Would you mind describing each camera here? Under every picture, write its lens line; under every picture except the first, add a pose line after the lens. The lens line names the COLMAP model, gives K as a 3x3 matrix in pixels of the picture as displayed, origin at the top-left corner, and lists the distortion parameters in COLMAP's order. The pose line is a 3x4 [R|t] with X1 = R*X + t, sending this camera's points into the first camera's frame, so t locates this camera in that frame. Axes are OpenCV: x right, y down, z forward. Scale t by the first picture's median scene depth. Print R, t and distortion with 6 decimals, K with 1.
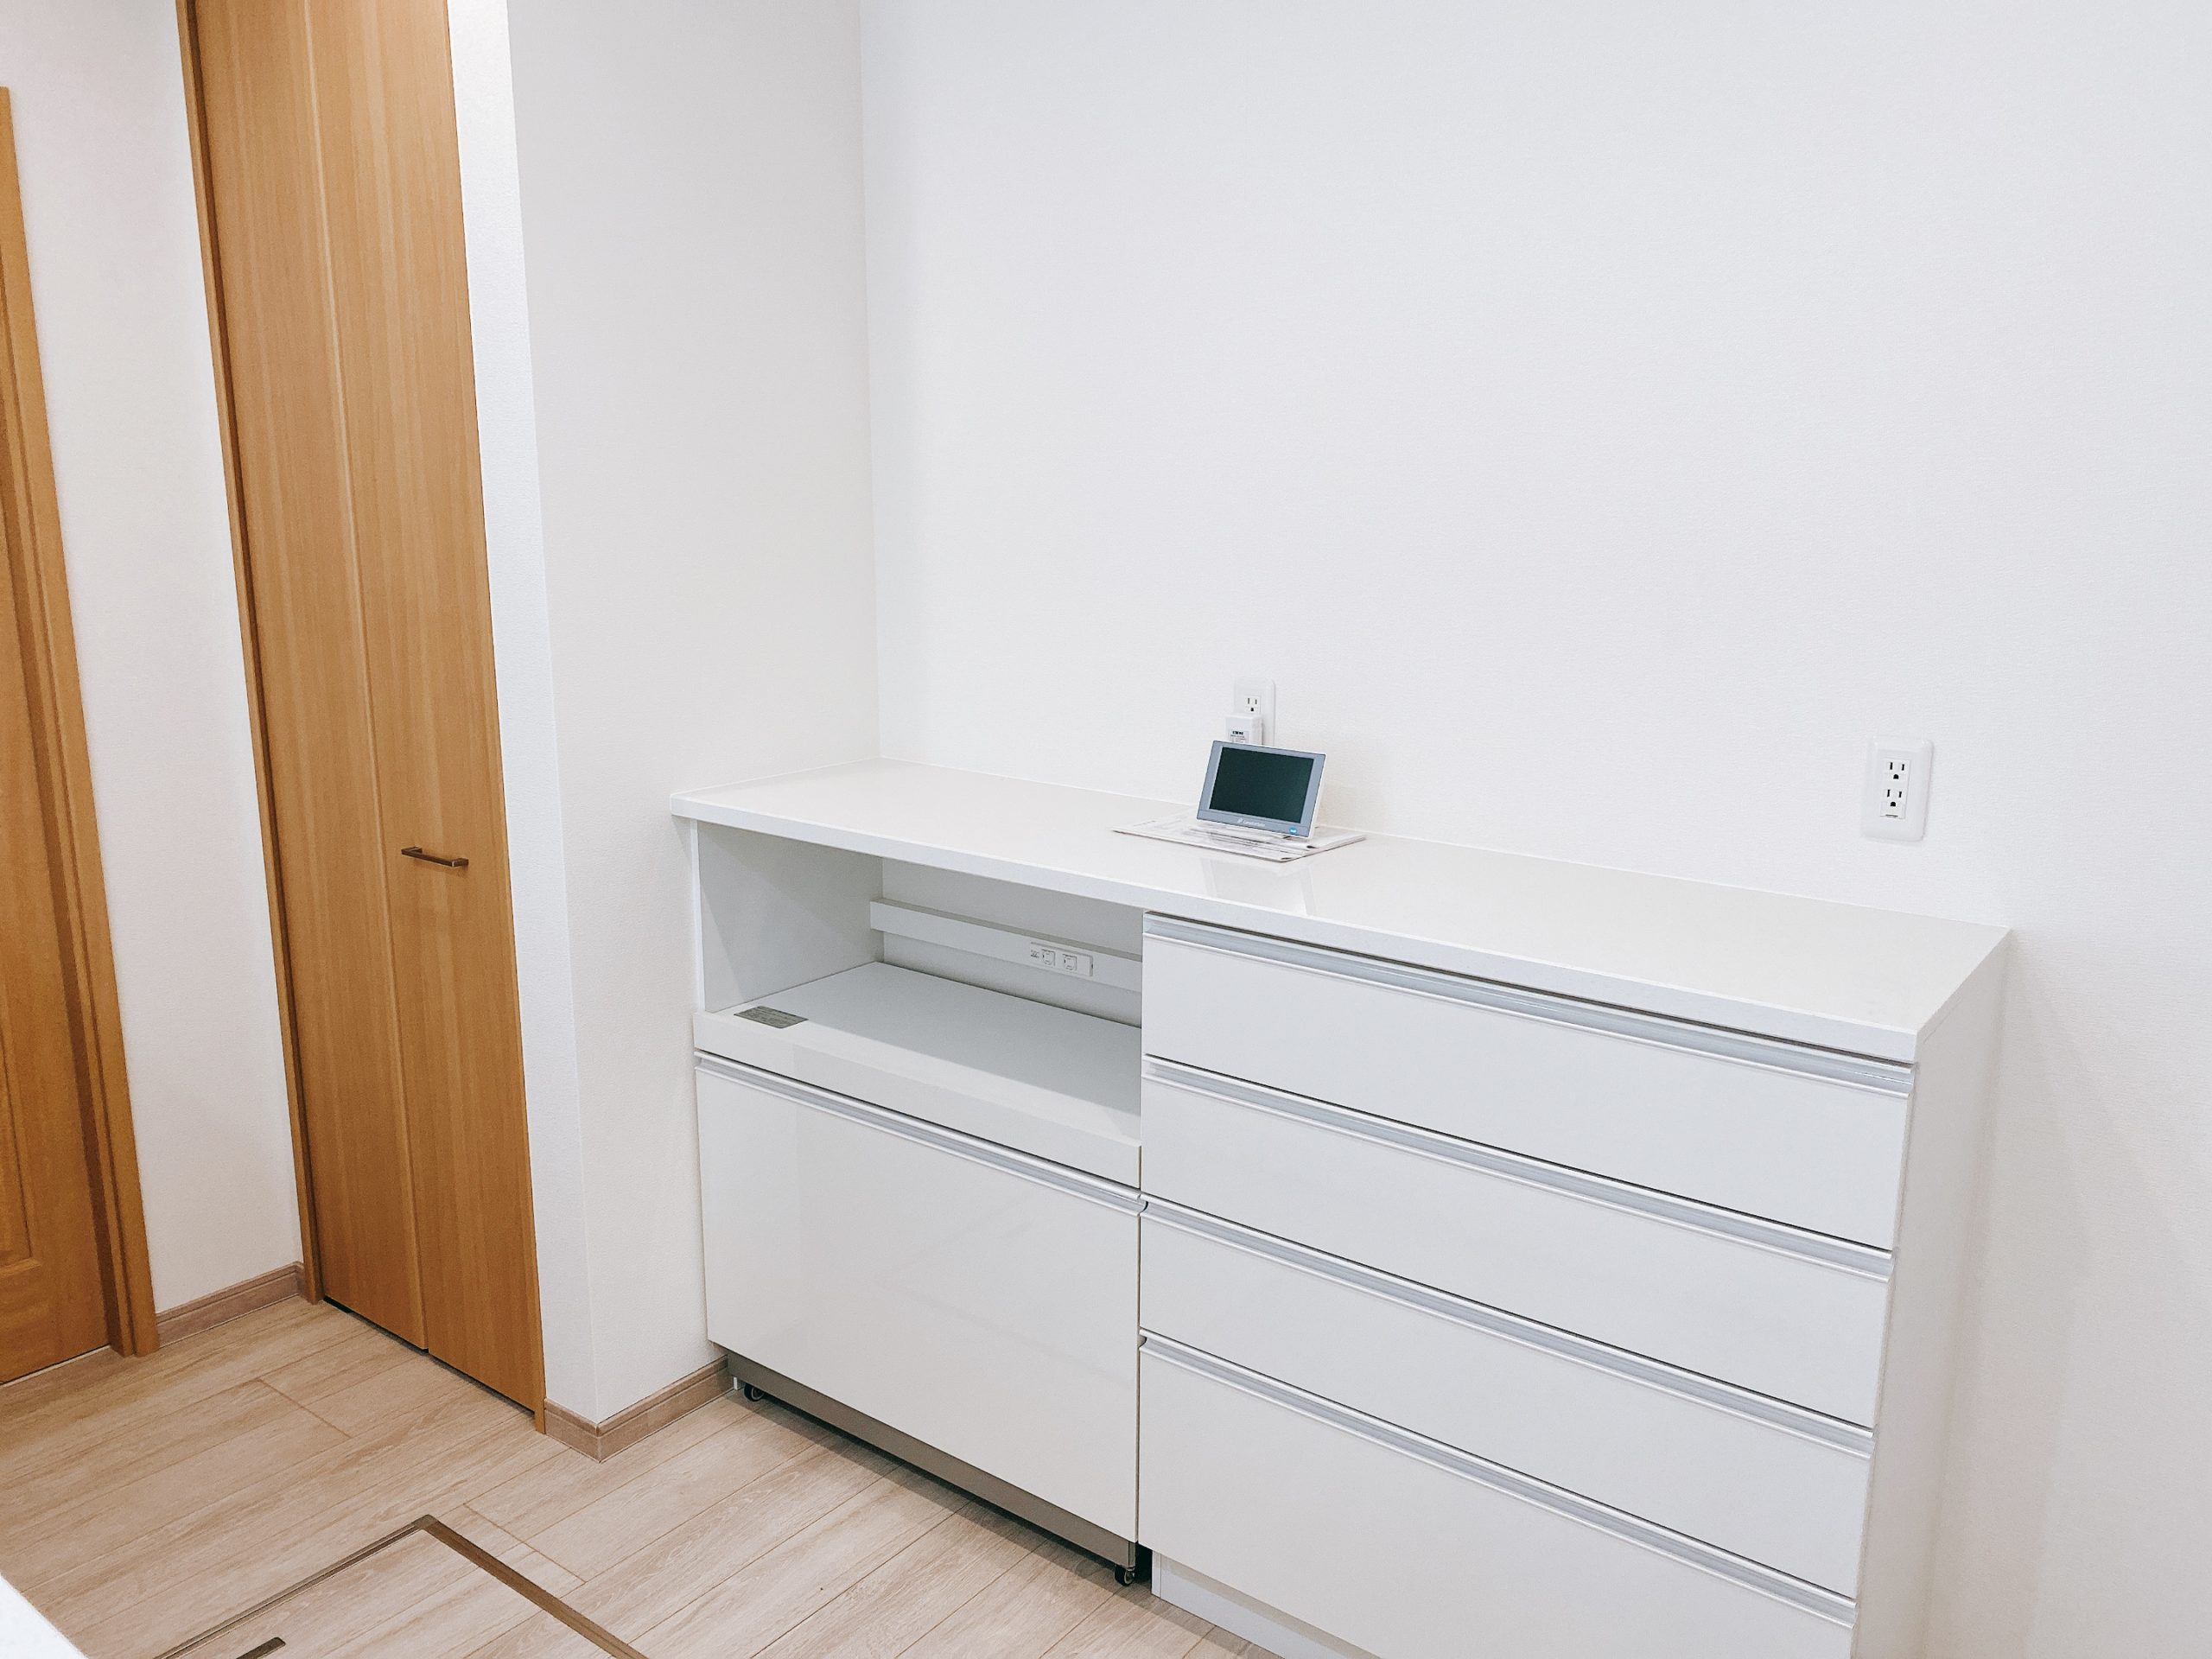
lens RADIAL K [[1673.1, 0, 1111.4], [0, 1673.1, 829.0], [0, 0, 1]] dist [0.037948, -0.046273]
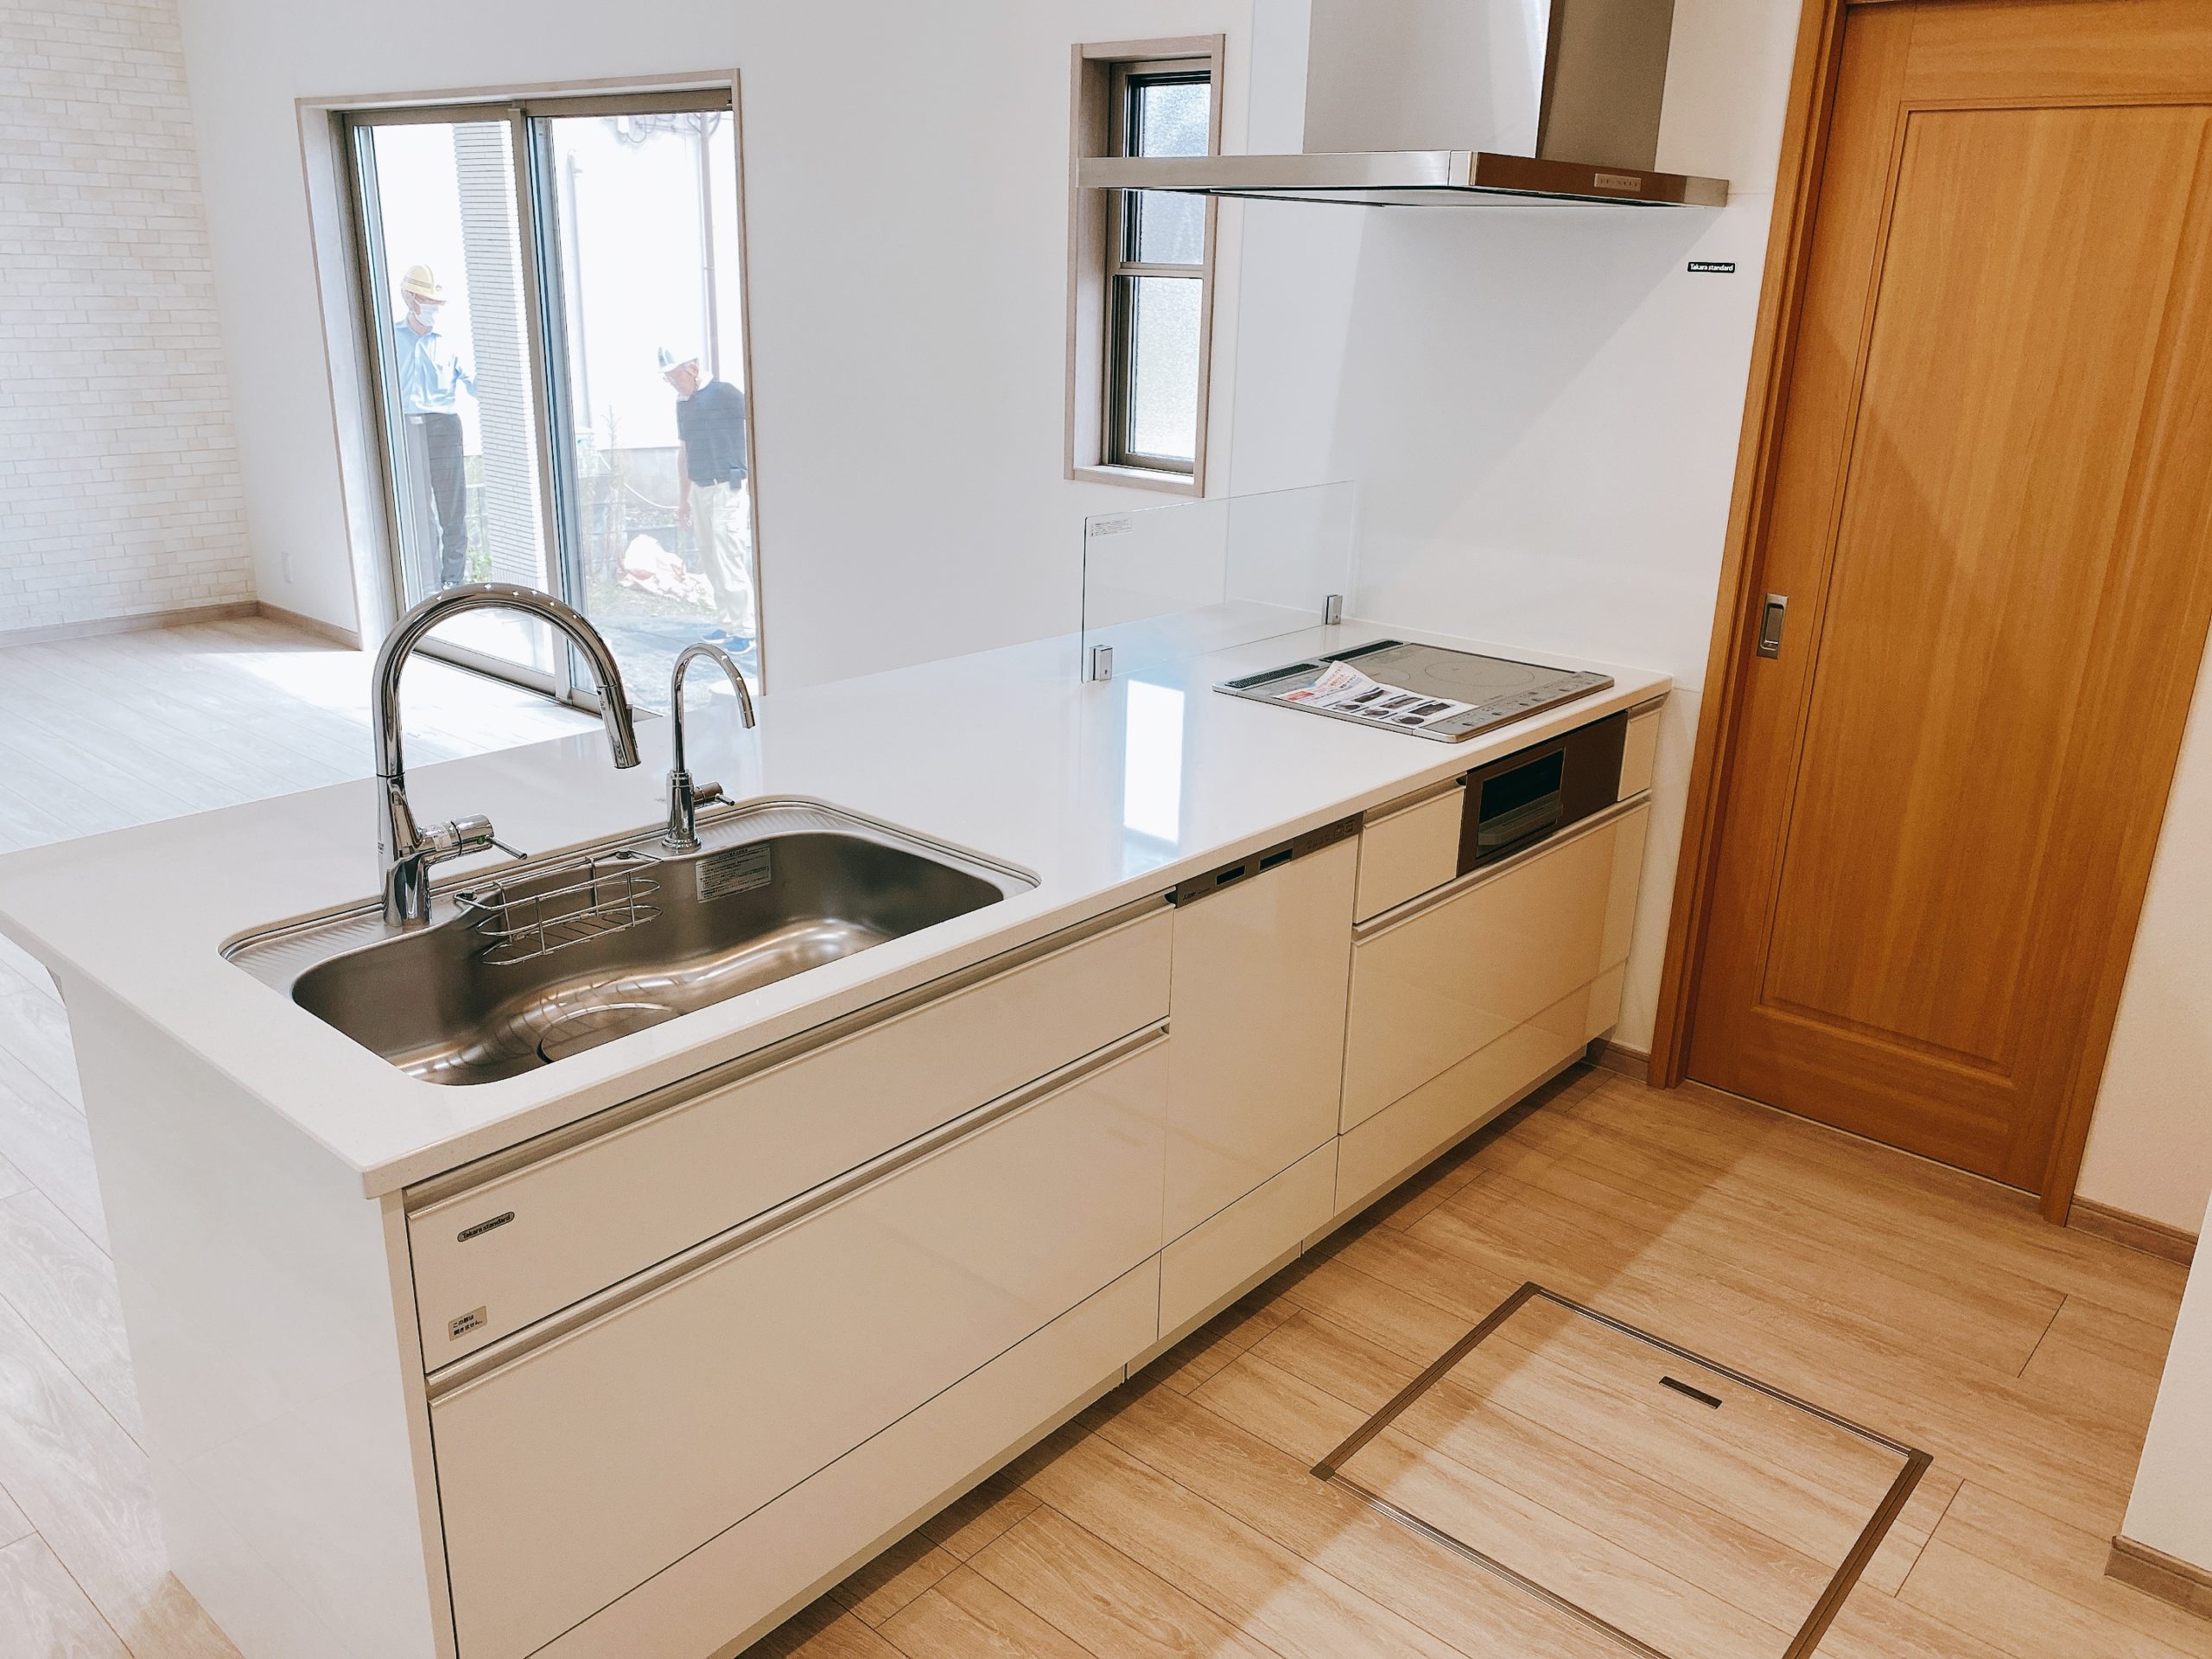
lens RADIAL K [[1673.1, 0, 1106.0], [0, 1673.1, 829.5], [0, 0, 1]] dist [0.037948, -0.046273]
pose [[-0.074197, 0.311695, -0.947281, 0.413146], [-0.233578, 0.918044, 0.320370, -0.112780], [0.969503, 0.245034, 0.004689, 0.446118]]
